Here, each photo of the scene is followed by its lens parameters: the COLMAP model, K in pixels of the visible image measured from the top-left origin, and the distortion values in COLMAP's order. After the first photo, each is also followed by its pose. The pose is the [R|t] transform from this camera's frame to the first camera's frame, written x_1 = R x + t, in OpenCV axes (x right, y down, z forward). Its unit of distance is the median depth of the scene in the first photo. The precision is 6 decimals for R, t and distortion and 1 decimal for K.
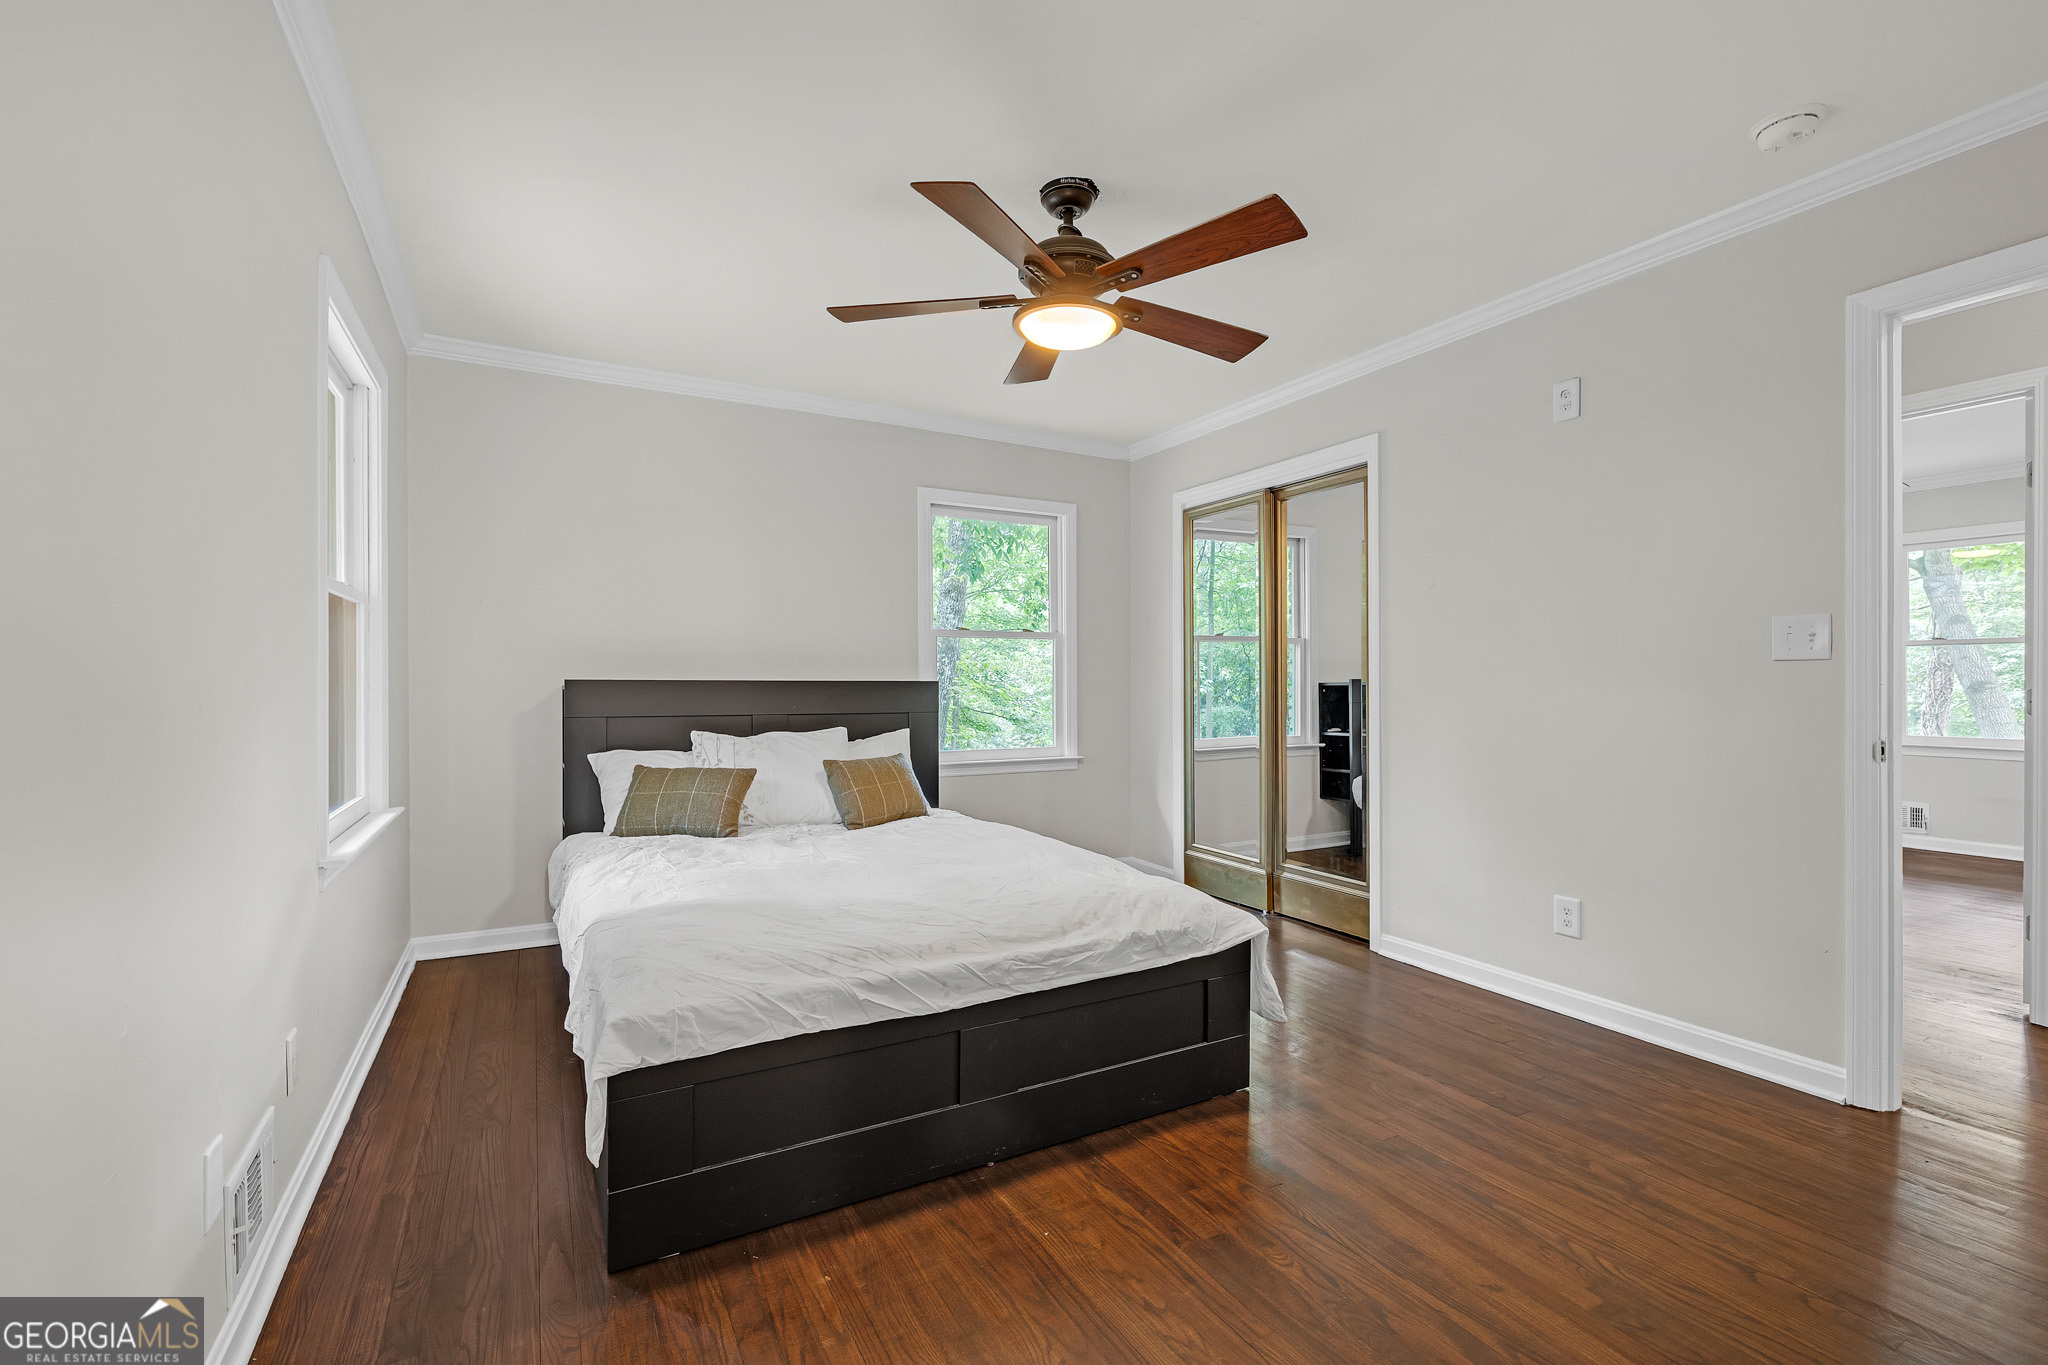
lens RADIAL K [[879.0, 0, 1020.9], [0, 879.0, 685.8], [0, 0, 1]] dist [-0.001786, -0.000743]
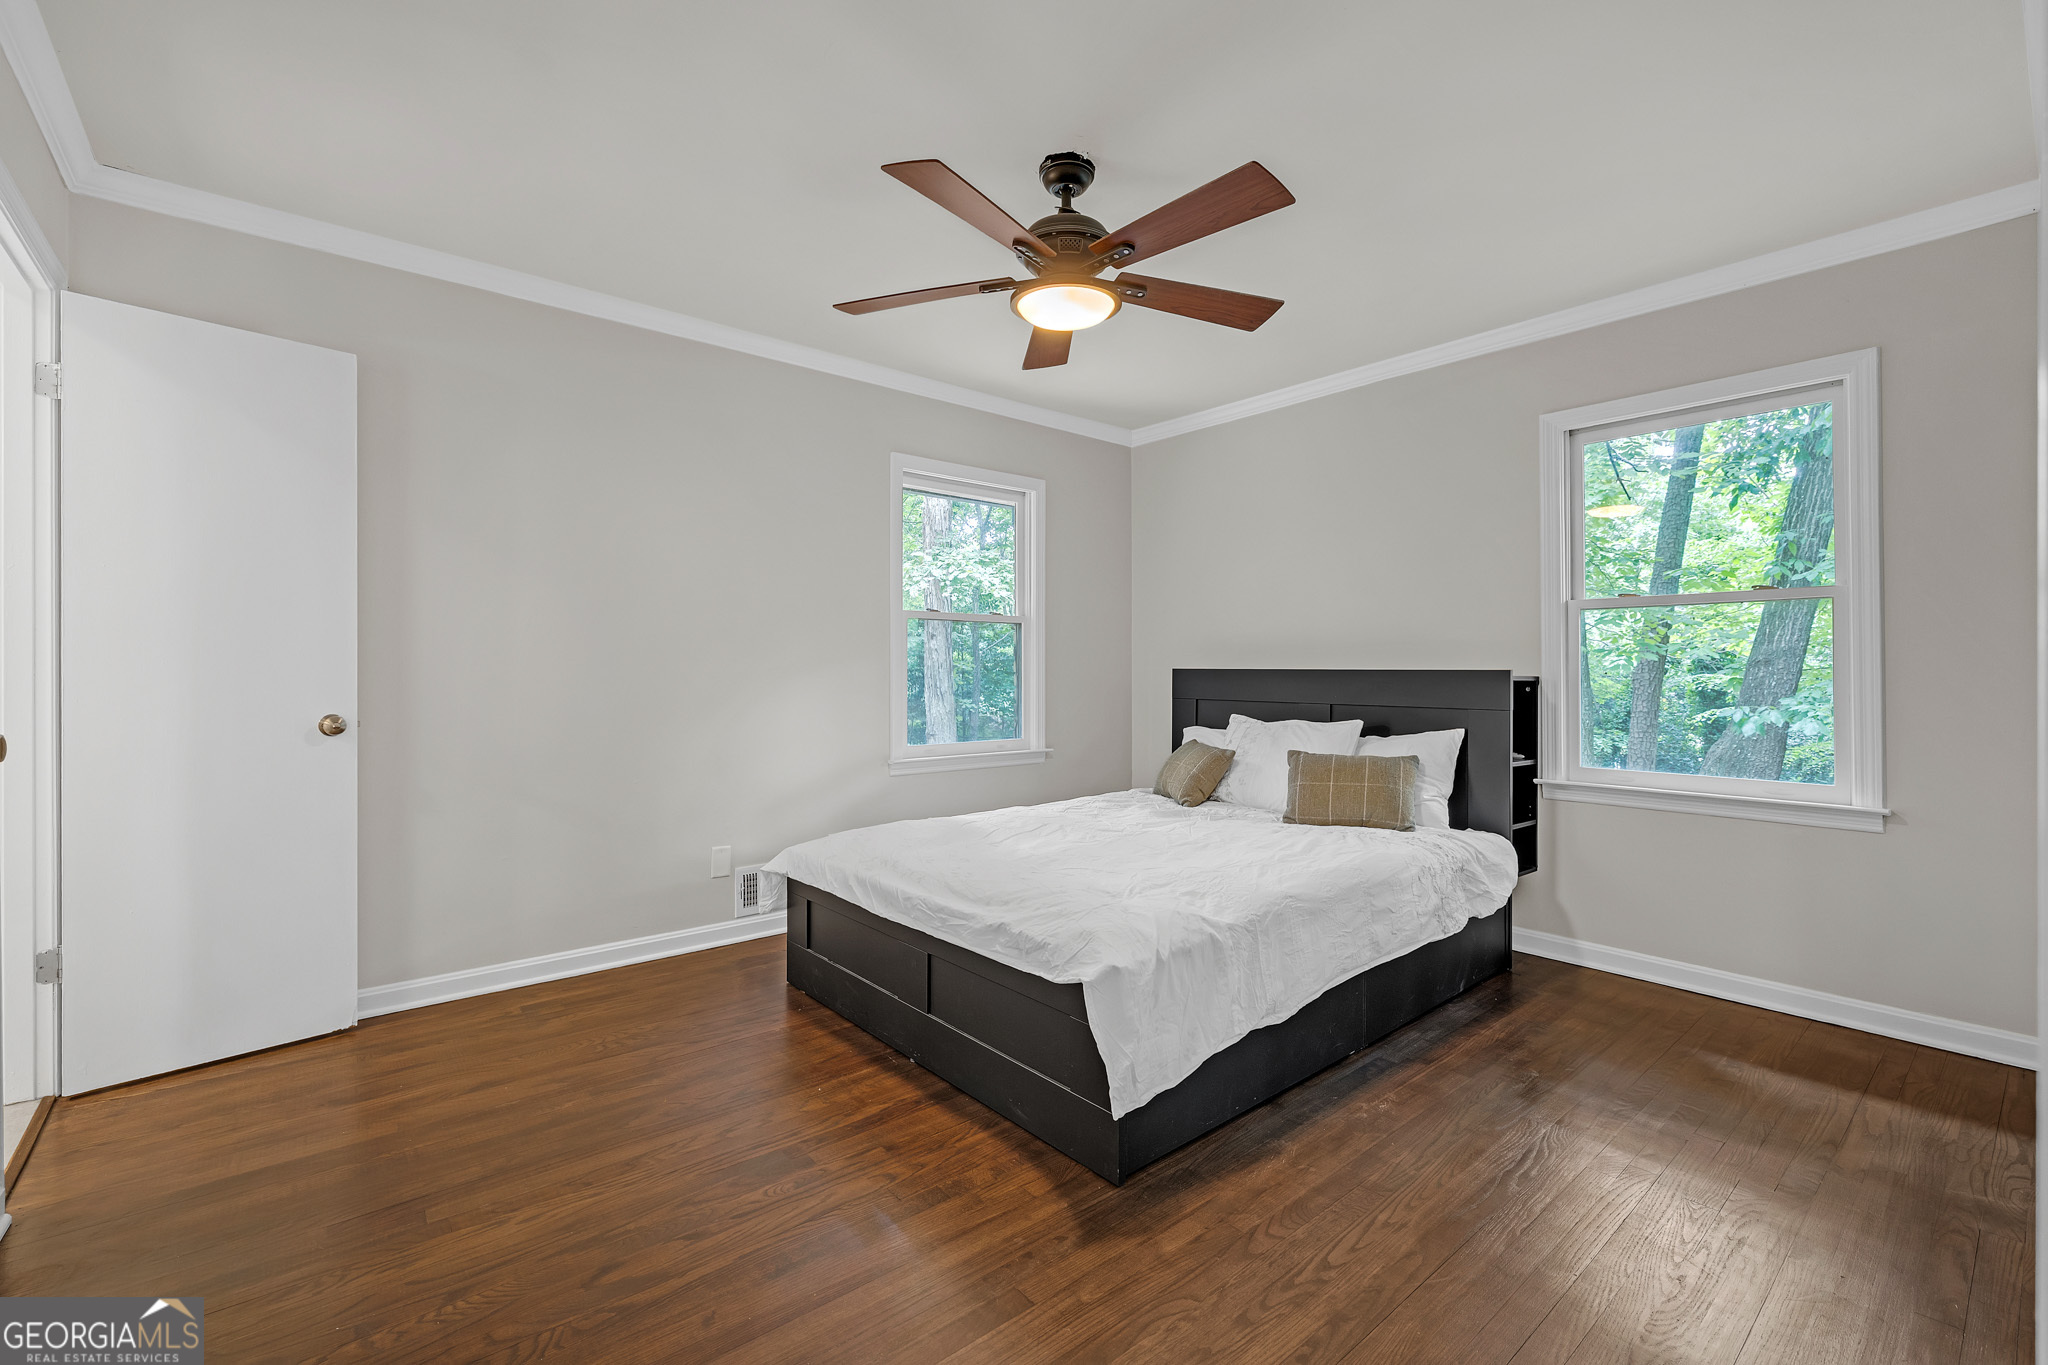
lens RADIAL K [[879.0, 0, 1021.9], [0, 879.0, 680.0], [0, 0, 1]] dist [-0.001786, -0.000743]
pose [[0.201108, 0.009297, -0.979525, 1.113704], [-0.009507, 0.999926, 0.007538, 0.002481], [0.979523, 0.007796, 0.201182, 0.839414]]
